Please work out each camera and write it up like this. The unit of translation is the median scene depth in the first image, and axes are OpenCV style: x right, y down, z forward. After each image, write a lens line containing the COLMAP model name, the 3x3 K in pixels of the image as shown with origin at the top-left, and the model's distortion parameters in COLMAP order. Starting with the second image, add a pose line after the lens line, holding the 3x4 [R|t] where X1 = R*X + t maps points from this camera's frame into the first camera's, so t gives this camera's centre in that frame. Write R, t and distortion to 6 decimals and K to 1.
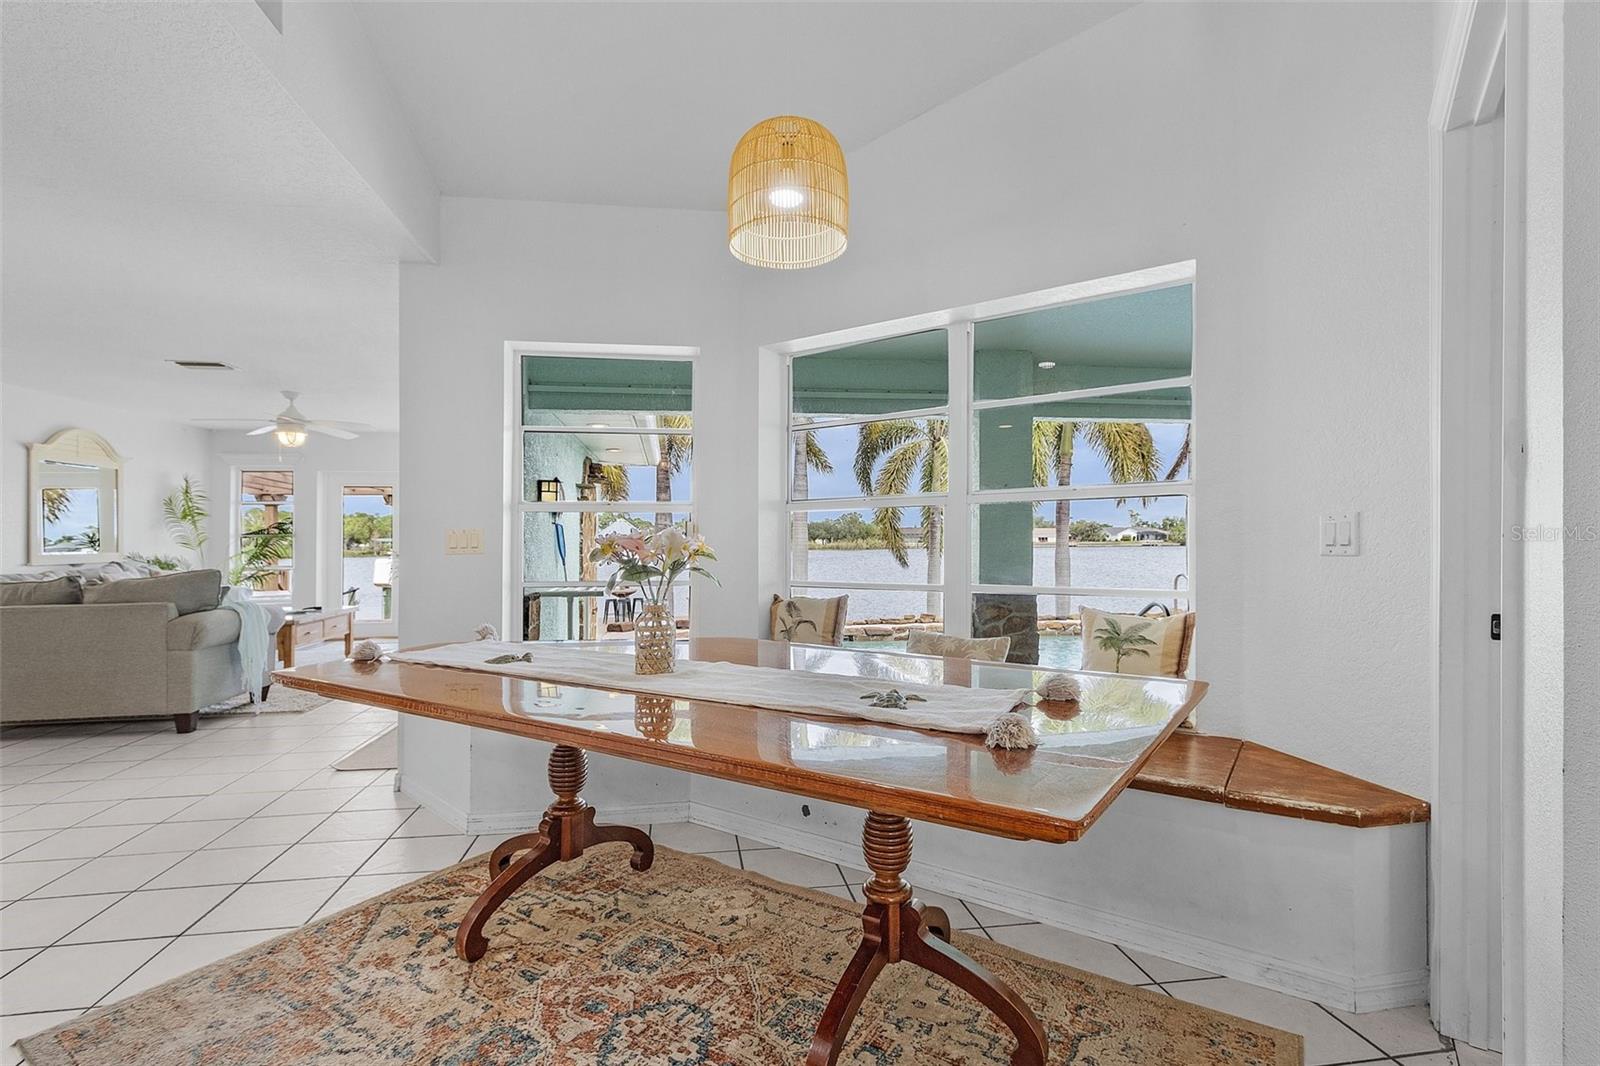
lens RADIAL K [[745.7, 0, 791.9], [0, 745.7, 533.8], [0, 0, 1]] dist [0.000079, -0.000531]
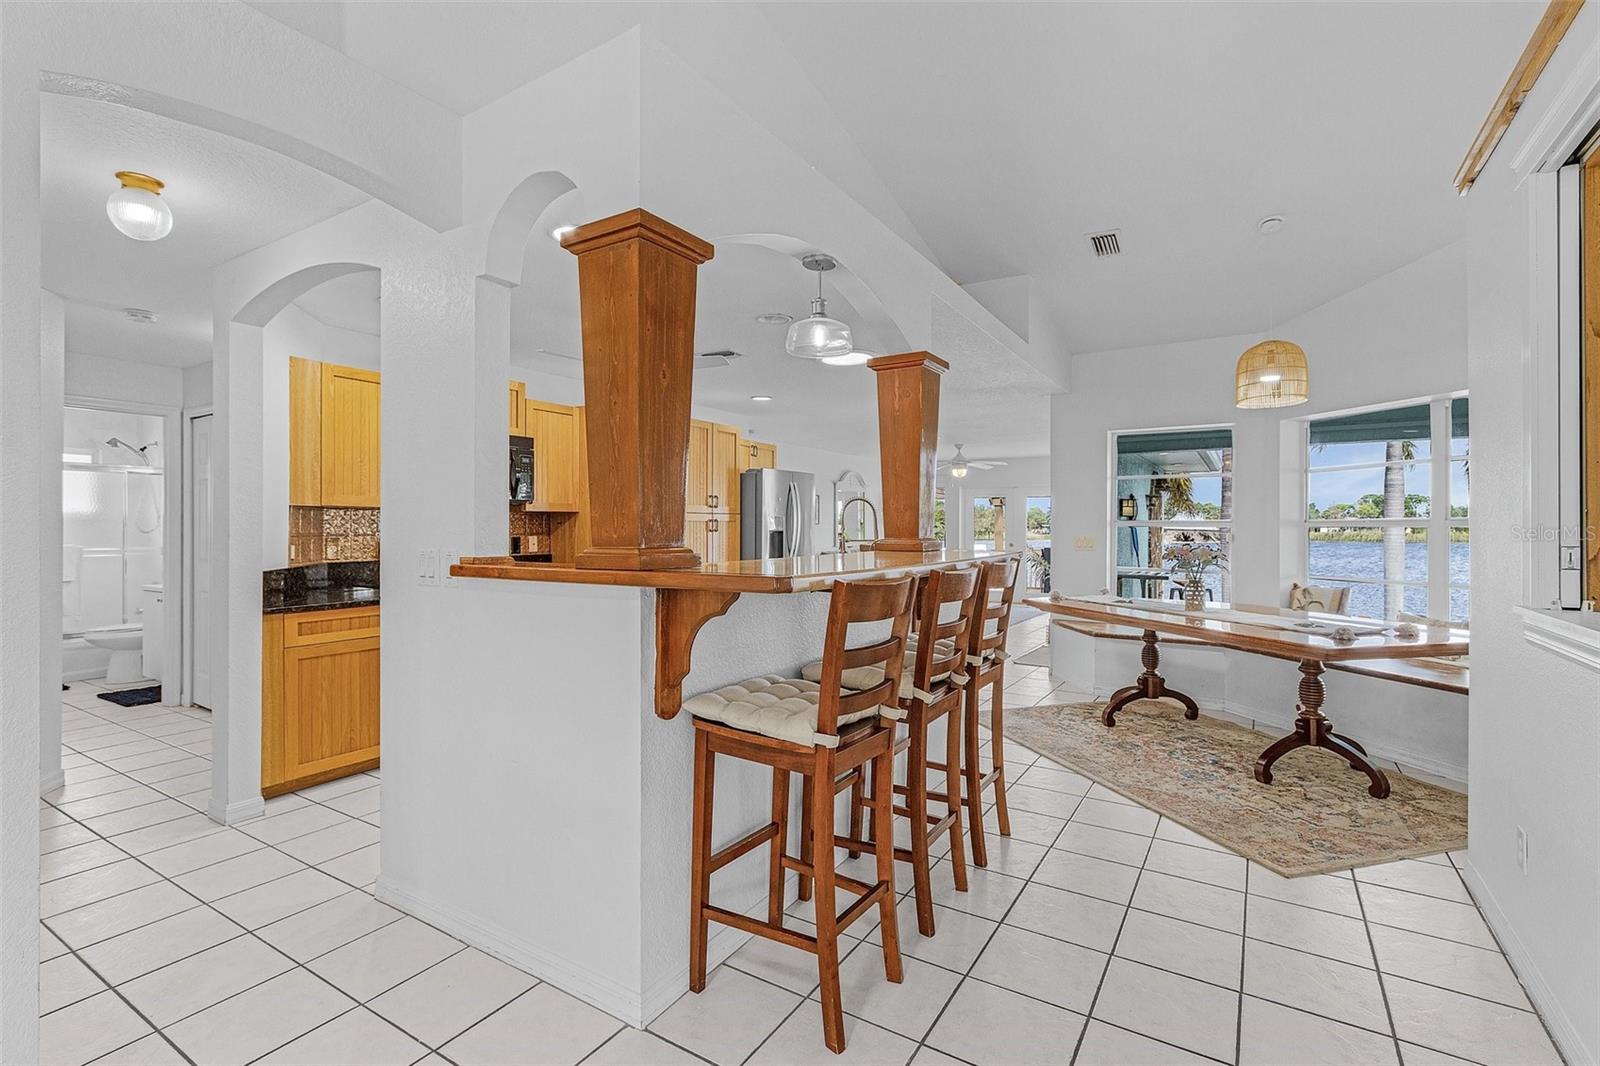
lens RADIAL K [[758.8, 0, 785.1], [0, 758.8, 510.1], [0, 0, 1]] dist [0.011804, -0.000449]
pose [[0.756305, -0.004692, -0.654203, 0.187013], [-0.002416, 0.999947, -0.009965, -0.043092], [0.654215, 0.009117, 0.756254, -0.748371]]
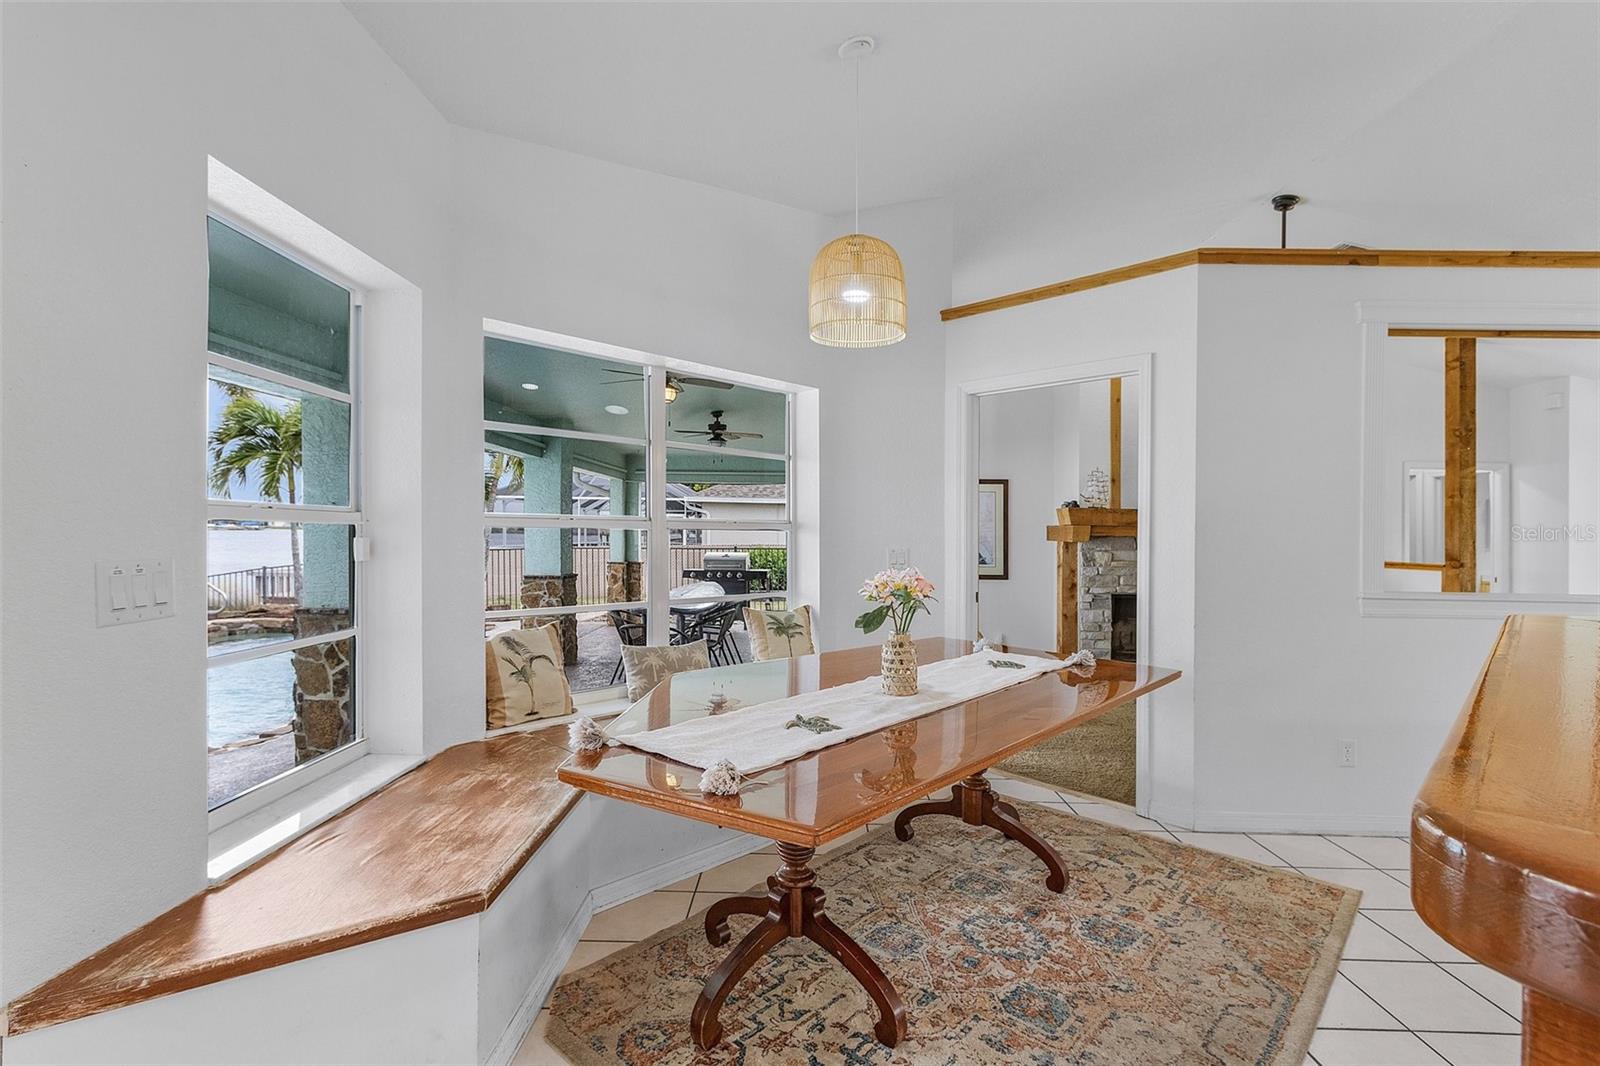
lens RADIAL K [[745.7, 0, 791.9], [0, 745.7, 533.8], [0, 0, 1]] dist [0.000079, -0.000531]
pose [[0.169880, 0.008526, 0.985428, -0.686203], [-0.019382, 0.999798, -0.005309, -0.025131], [-0.985274, -0.018197, 0.170011, 0.492884]]
